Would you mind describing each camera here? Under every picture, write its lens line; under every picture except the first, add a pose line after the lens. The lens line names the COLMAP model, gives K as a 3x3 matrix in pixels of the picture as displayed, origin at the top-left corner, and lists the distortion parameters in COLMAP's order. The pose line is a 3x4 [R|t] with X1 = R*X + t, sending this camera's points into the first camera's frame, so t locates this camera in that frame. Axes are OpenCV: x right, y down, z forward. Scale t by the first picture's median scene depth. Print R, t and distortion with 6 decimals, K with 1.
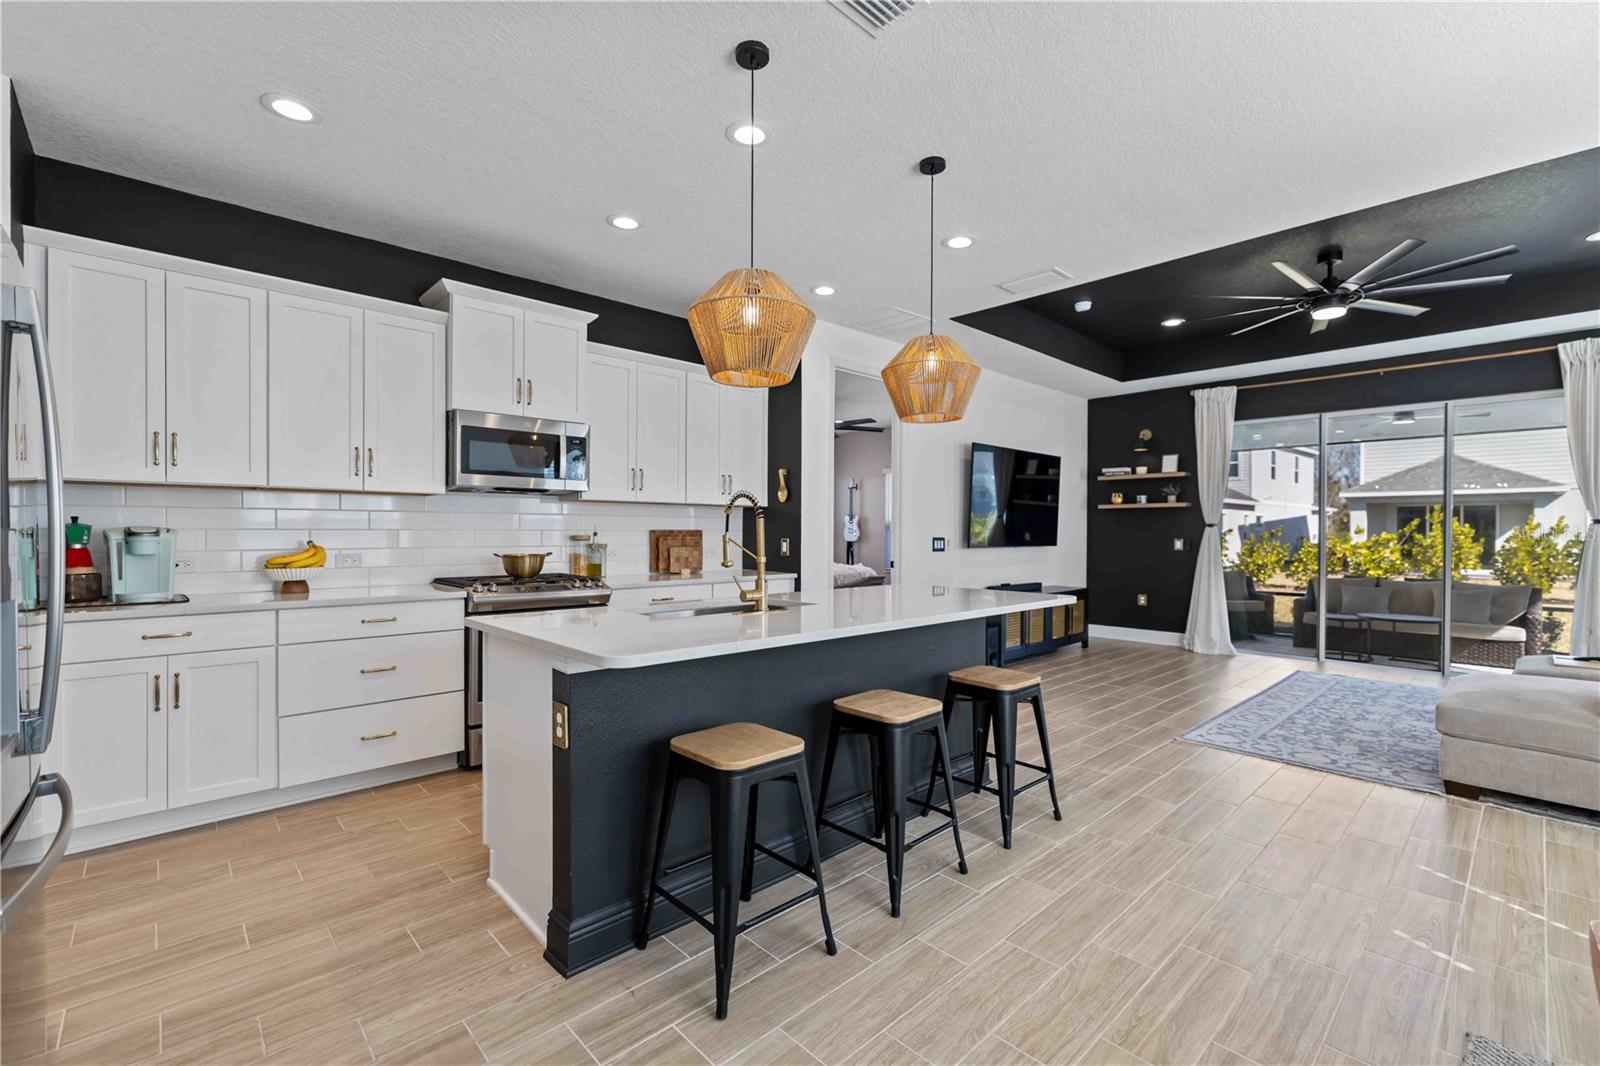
lens RADIAL K [[693.7, 0, 800.5], [0, 693.7, 533.8], [0, 0, 1]] dist [-0.002354, 0.002845]
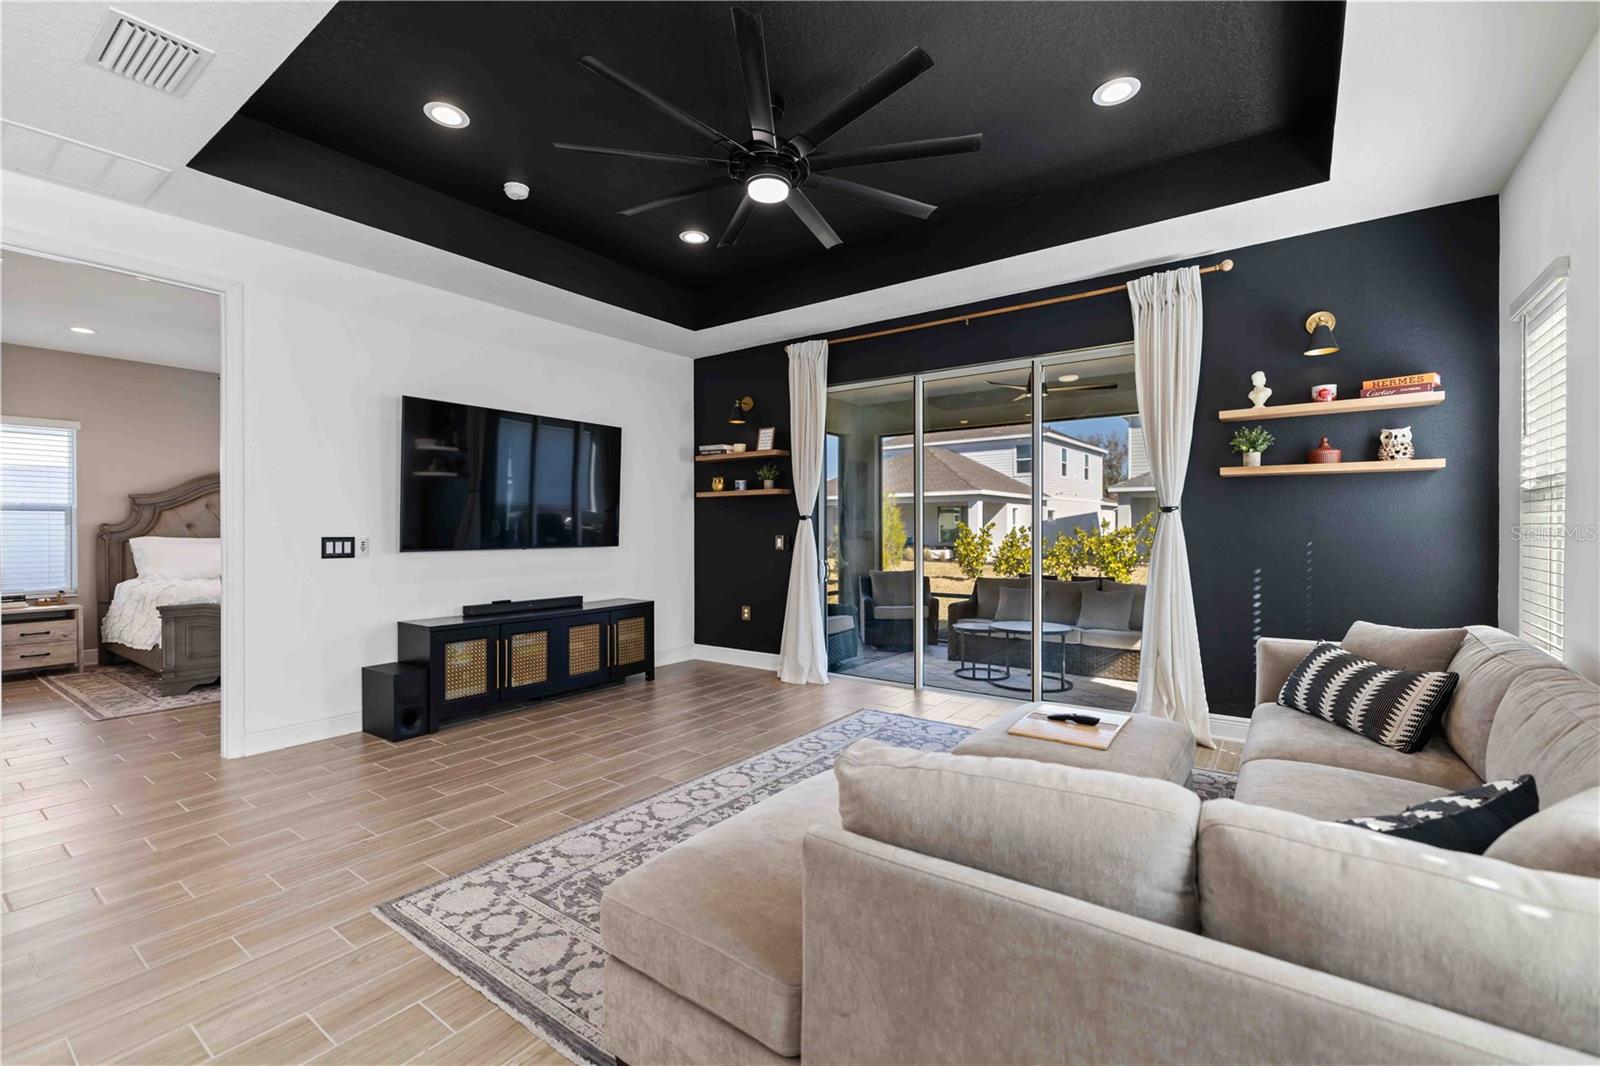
lens RADIAL K [[693.7, 0, 799.6], [0, 693.7, 528.8], [0, 0, 1]] dist [-0.002354, 0.002845]
pose [[0.982034, -0.006312, 0.188599, 0.612659], [0.006672, 0.999977, -0.001274, 0.001735], [-0.188587, 0.002509, 0.982053, 0.325159]]
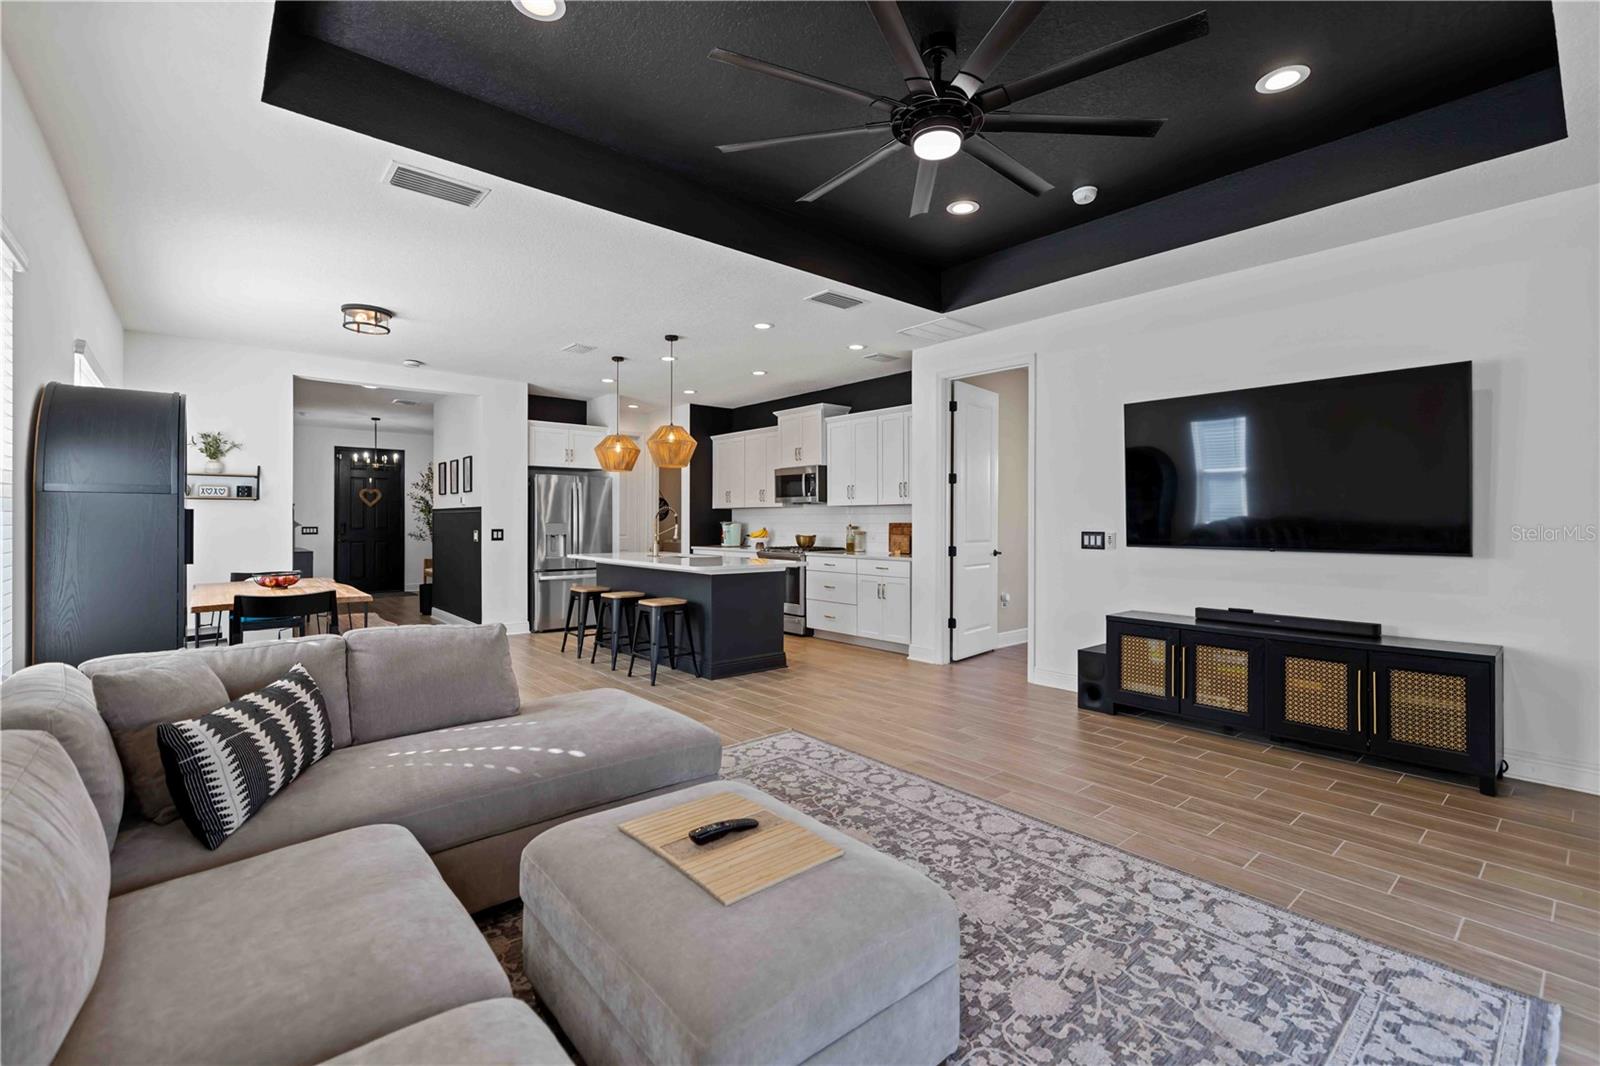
lens RADIAL K [[693.7, 0, 795.2], [0, 693.7, 523.9], [0, 0, 1]] dist [-0.002354, 0.002845]
pose [[-0.050690, 0.000544, -0.998714, 1.235263], [-0.004452, 0.999990, 0.000771, -0.003535], [0.998705, 0.004485, -0.050687, 0.841782]]
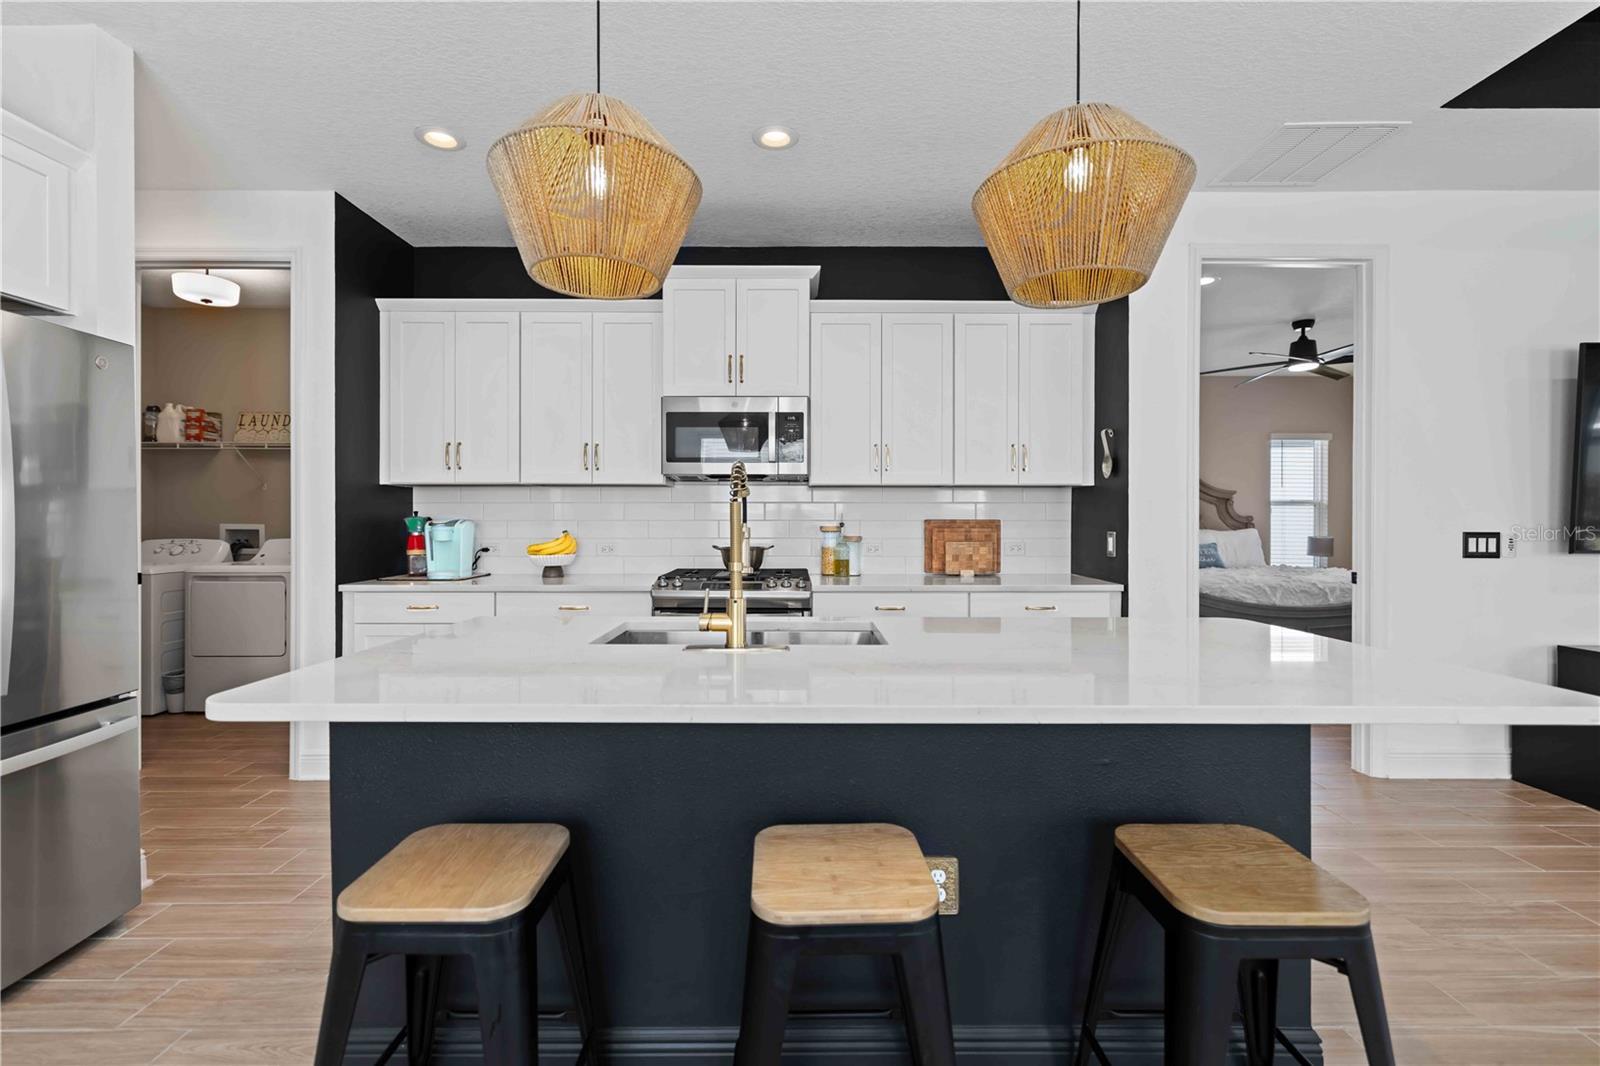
lens RADIAL K [[693.7, 0, 794.6], [0, 693.7, 523.5], [0, 0, 1]] dist [-0.002354, 0.002845]
pose [[0.729267, 0.000271, -0.684230, 0.216711], [-0.000635, 1.000000, -0.000280, -0.001099], [0.684229, 0.000639, 0.729267, 0.298343]]
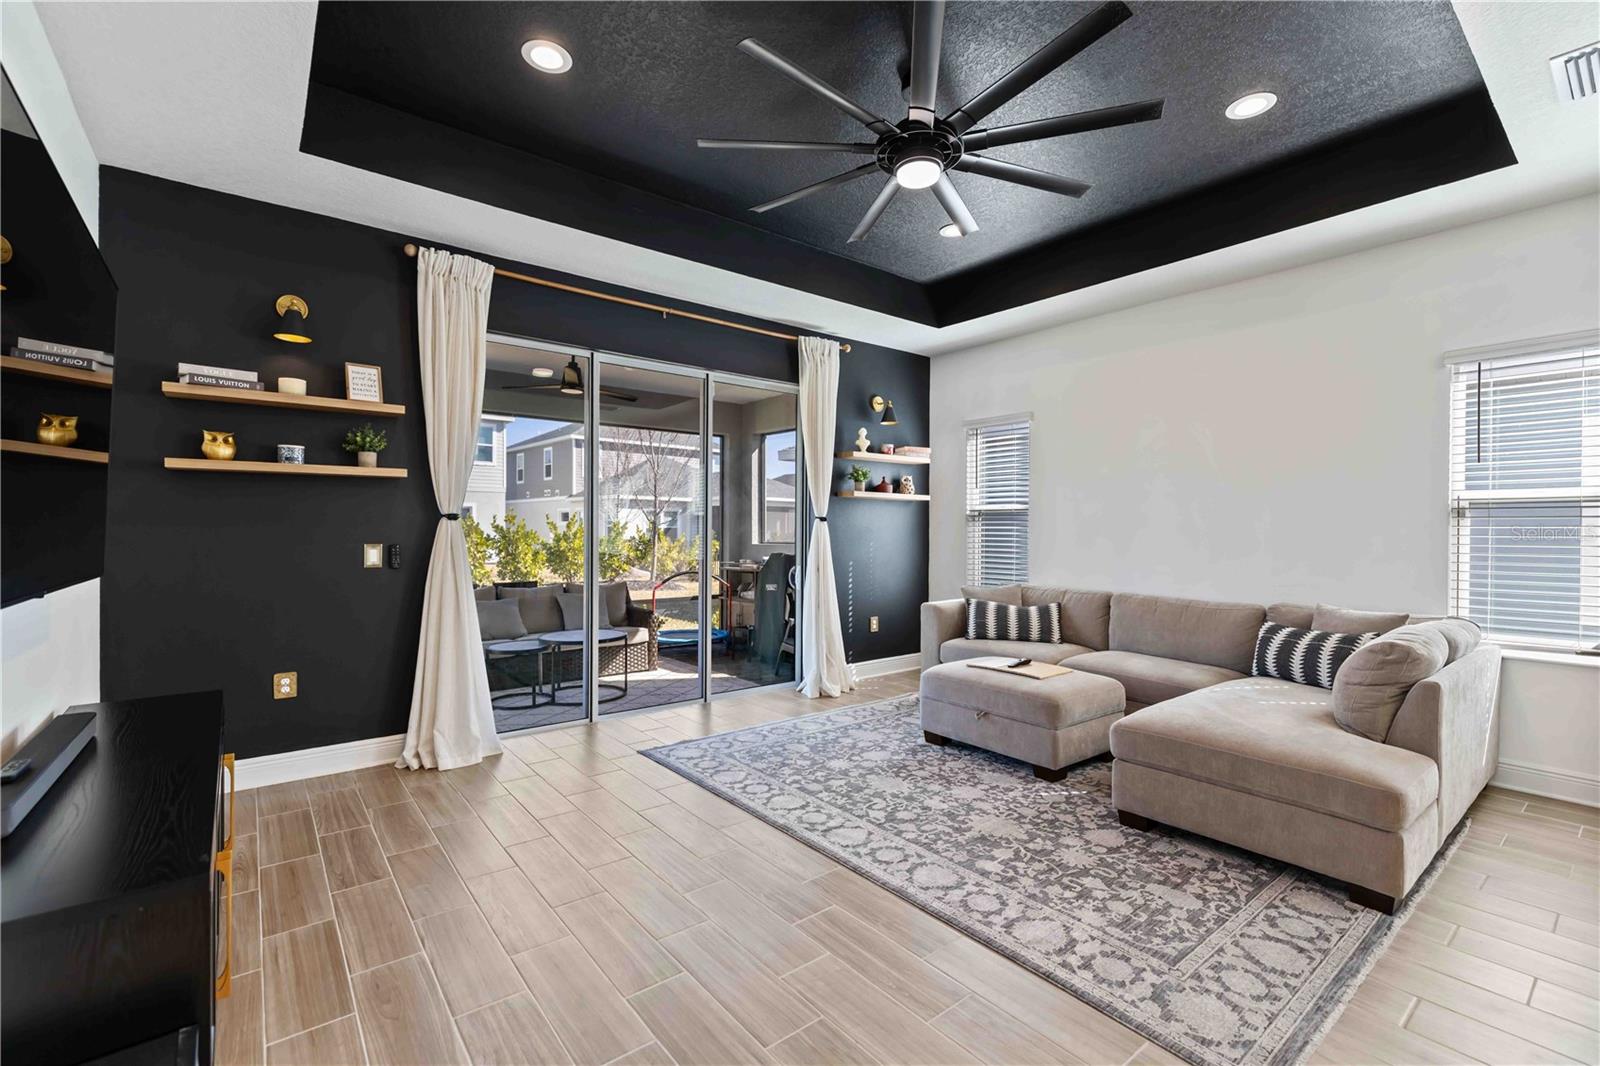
lens RADIAL K [[693.7, 0, 801.3], [0, 693.7, 536.4], [0, 0, 1]] dist [-0.002354, 0.002845]
pose [[0.080329, -0.013139, 0.996682, 0.129534], [-0.001060, 0.999911, 0.013267, -0.006436], [-0.996768, -0.002122, 0.080308, 0.971111]]
